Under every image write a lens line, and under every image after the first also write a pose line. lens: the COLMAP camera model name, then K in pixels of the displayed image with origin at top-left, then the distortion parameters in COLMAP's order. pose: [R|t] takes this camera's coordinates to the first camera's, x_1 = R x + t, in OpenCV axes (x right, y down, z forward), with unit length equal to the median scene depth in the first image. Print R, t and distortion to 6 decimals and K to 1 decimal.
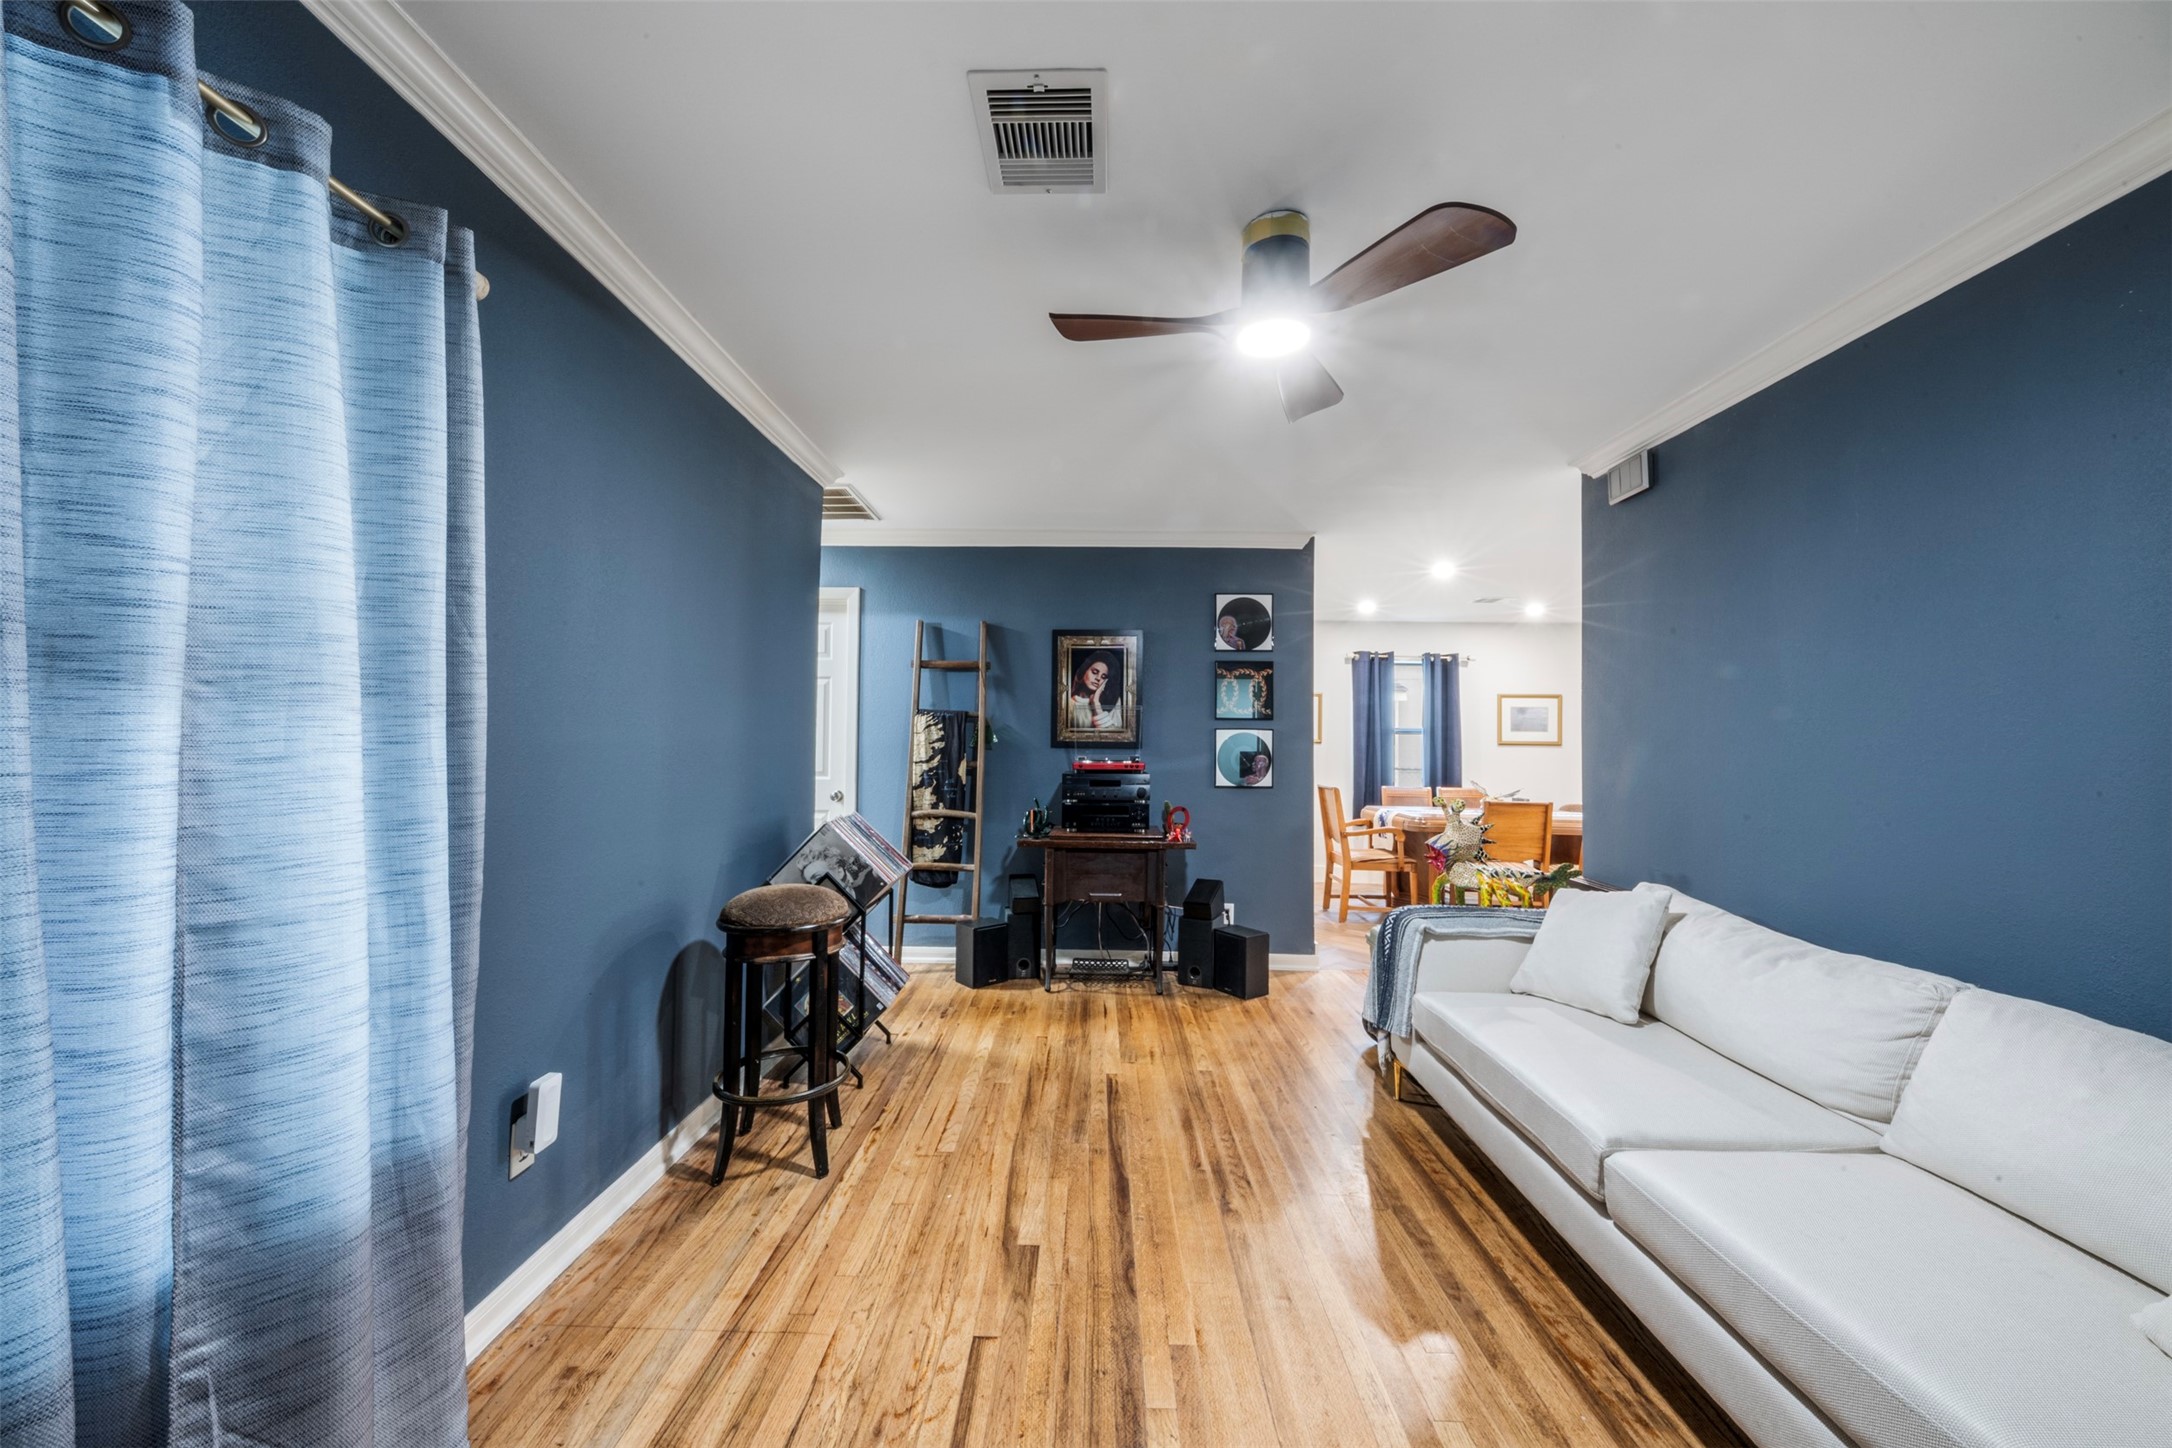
lens RADIAL K [[769.3, 0, 1084.9], [0, 769.3, 712.2], [0, 0, 1]] dist [0.017277, -0.008406]
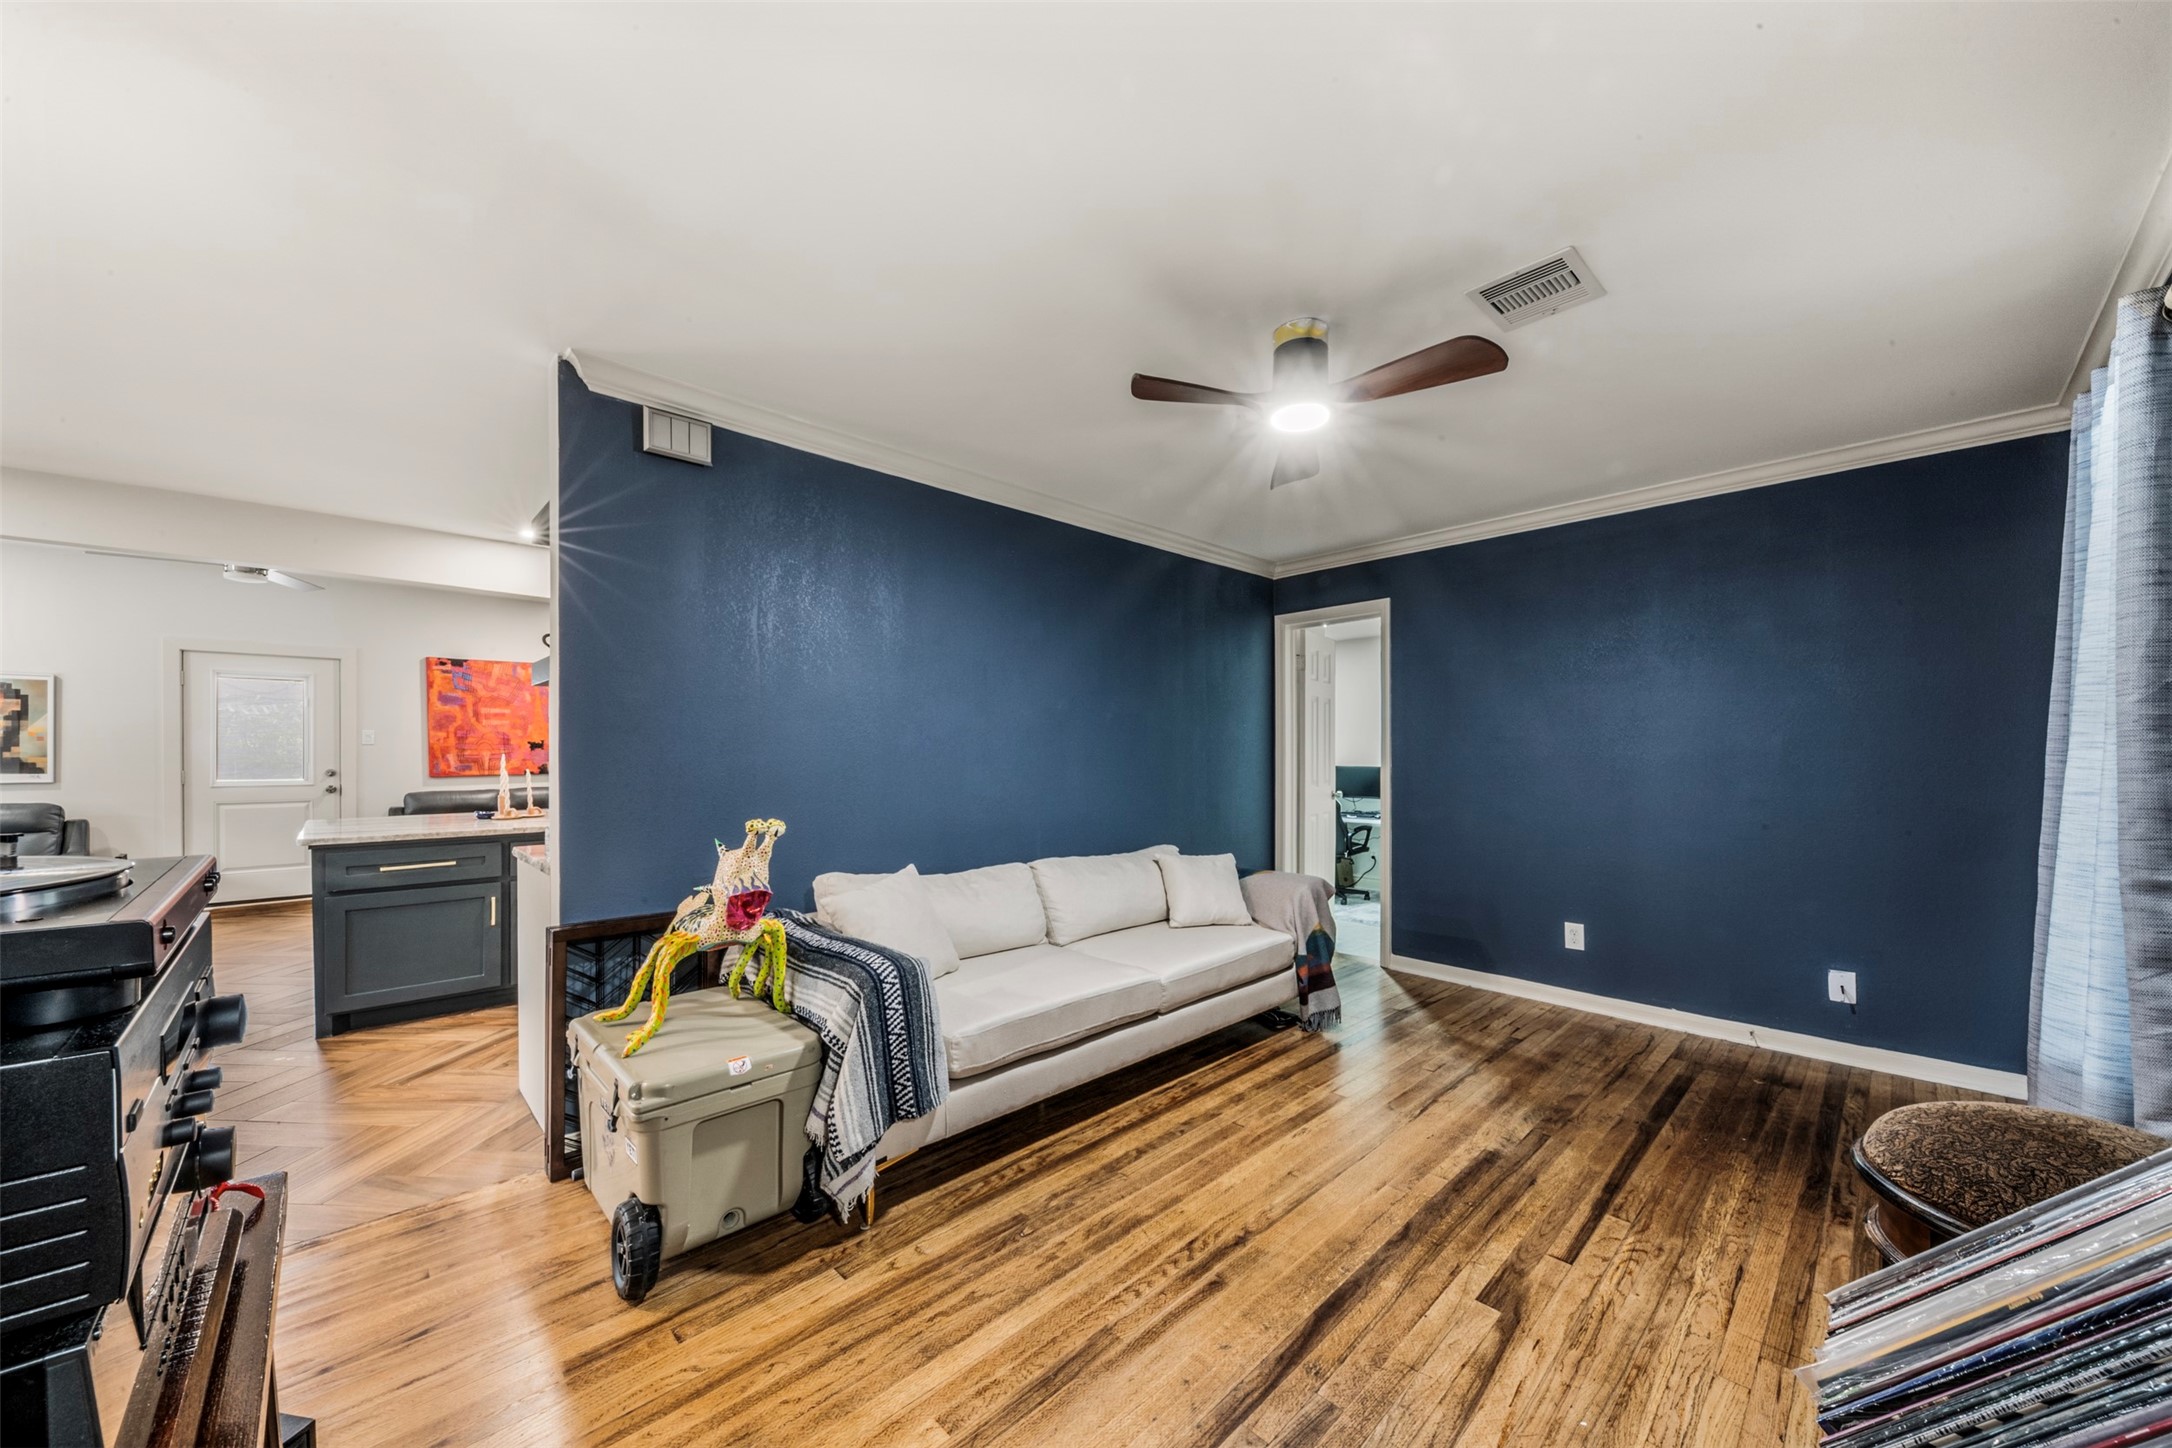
lens RADIAL K [[778.8, 0, 1081.1], [0, 778.8, 753.3], [0, 0, 1]] dist [0.014762, -0.007719]
pose [[-0.703655, -0.014034, 0.710404, -0.209664], [-0.038959, 0.999063, -0.018852, 0.043449], [-0.709473, -0.040942, -0.703542, 1.107837]]
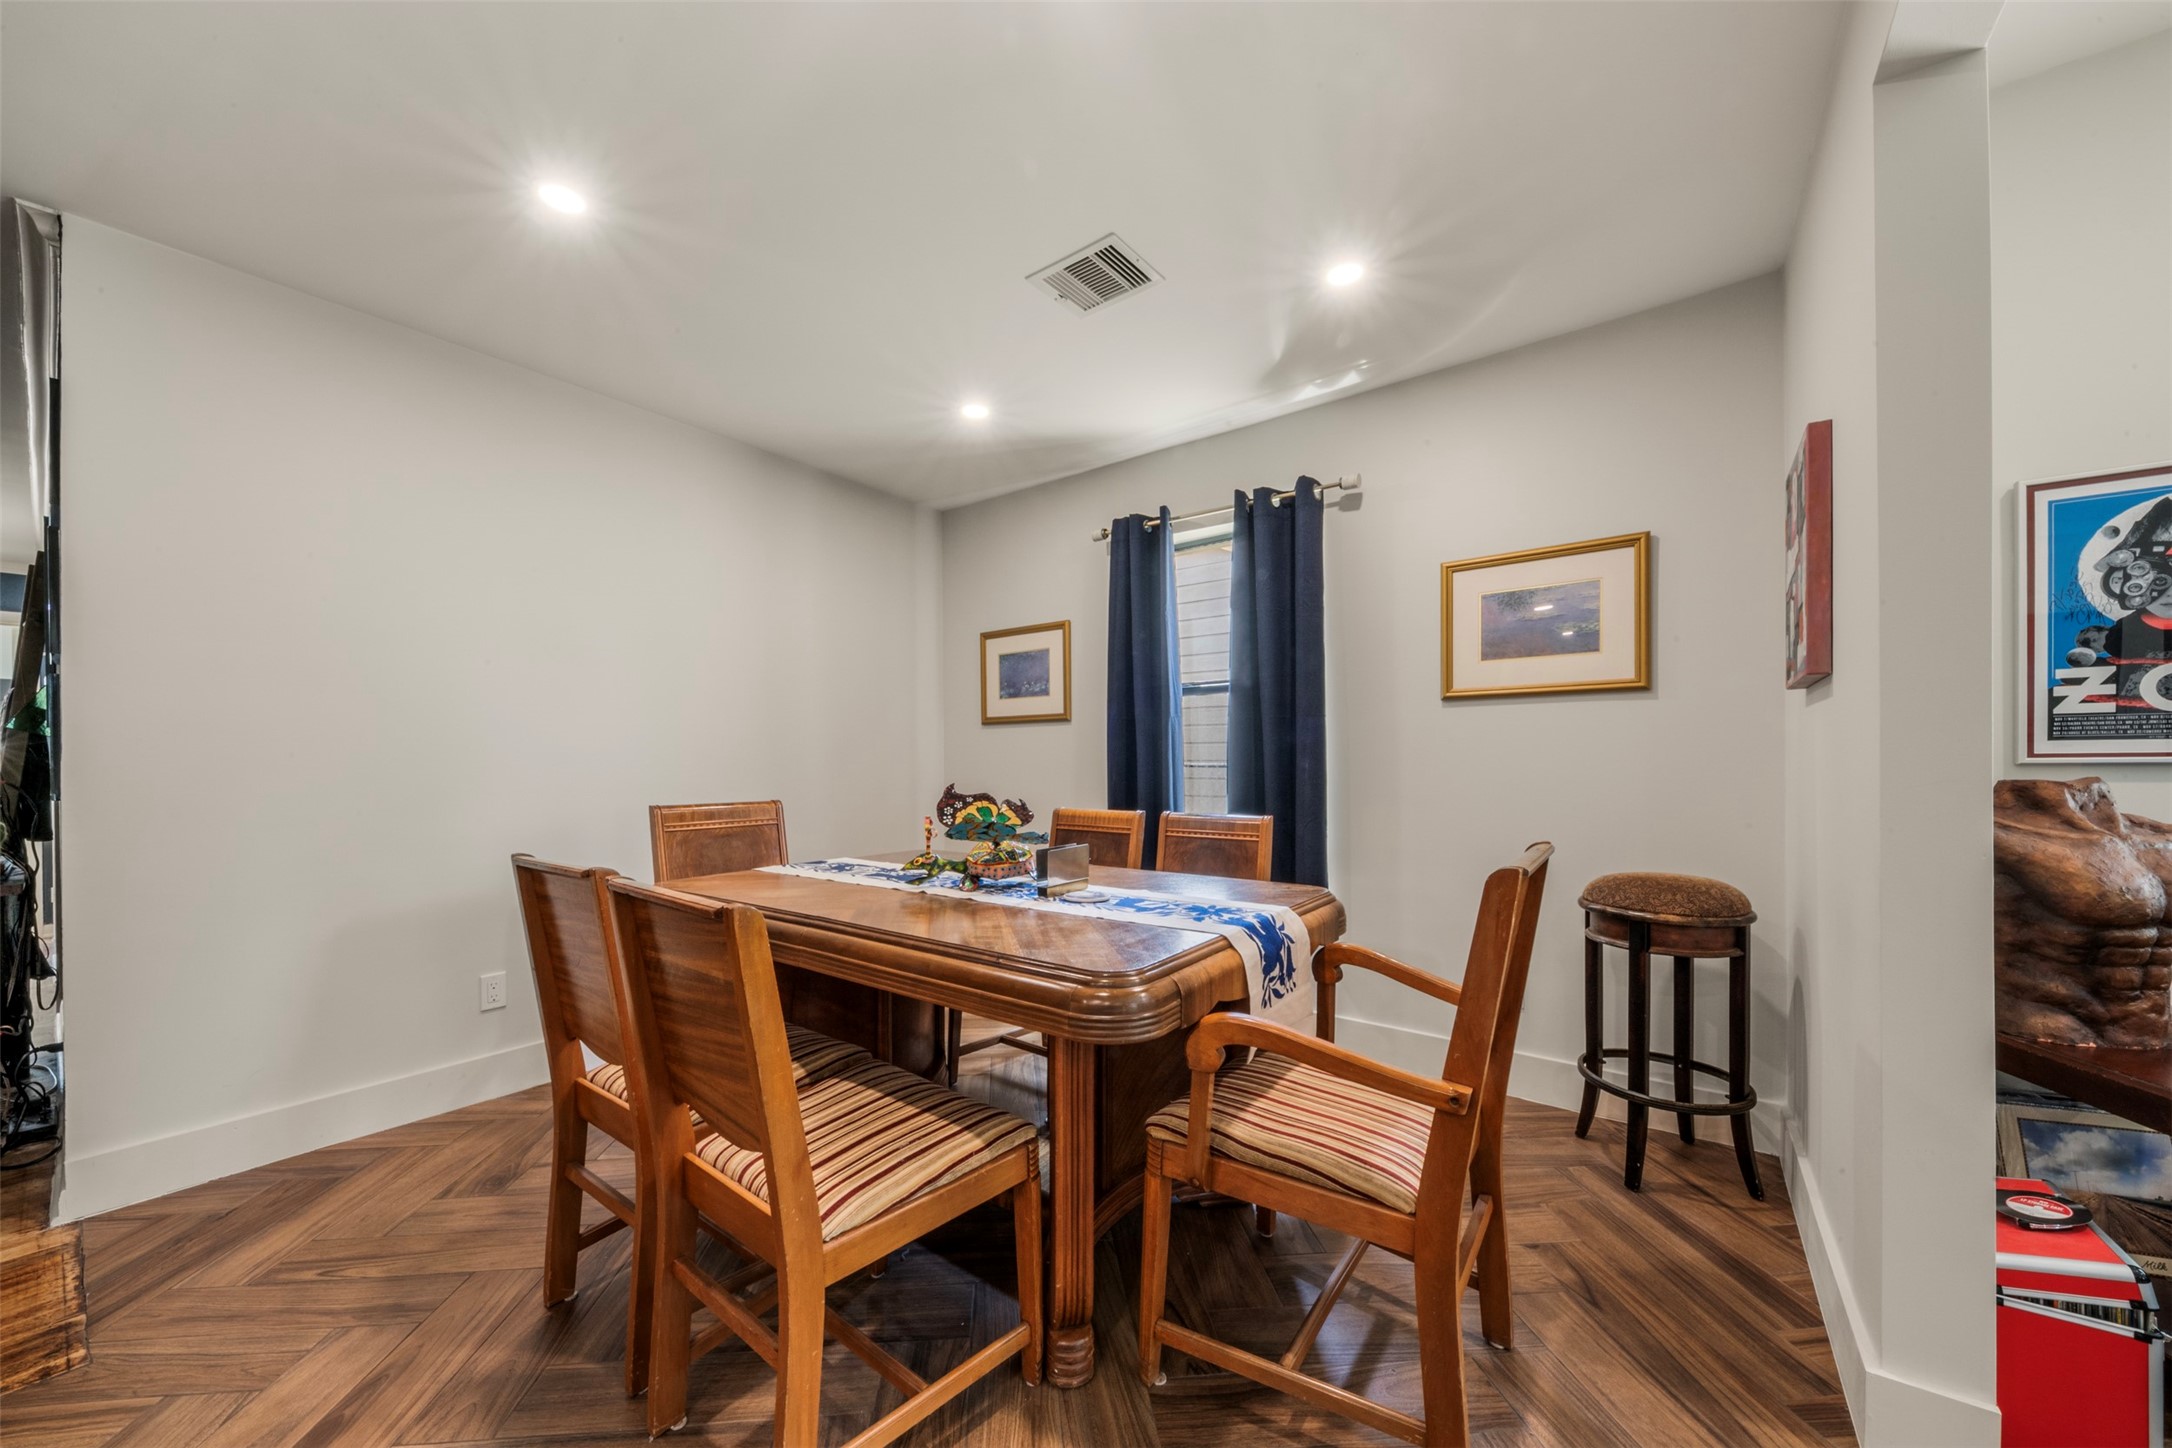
lens RADIAL K [[778.3, 0, 1072.7], [0, 778.3, 767.8], [0, 0, 1]] dist [0.016972, -0.007465]
pose [[0.812854, -0.015294, -0.582266, 1.308274], [0.043465, 0.998461, 0.034453, 0.114507], [0.580843, -0.053313, 0.812268, 1.260880]]
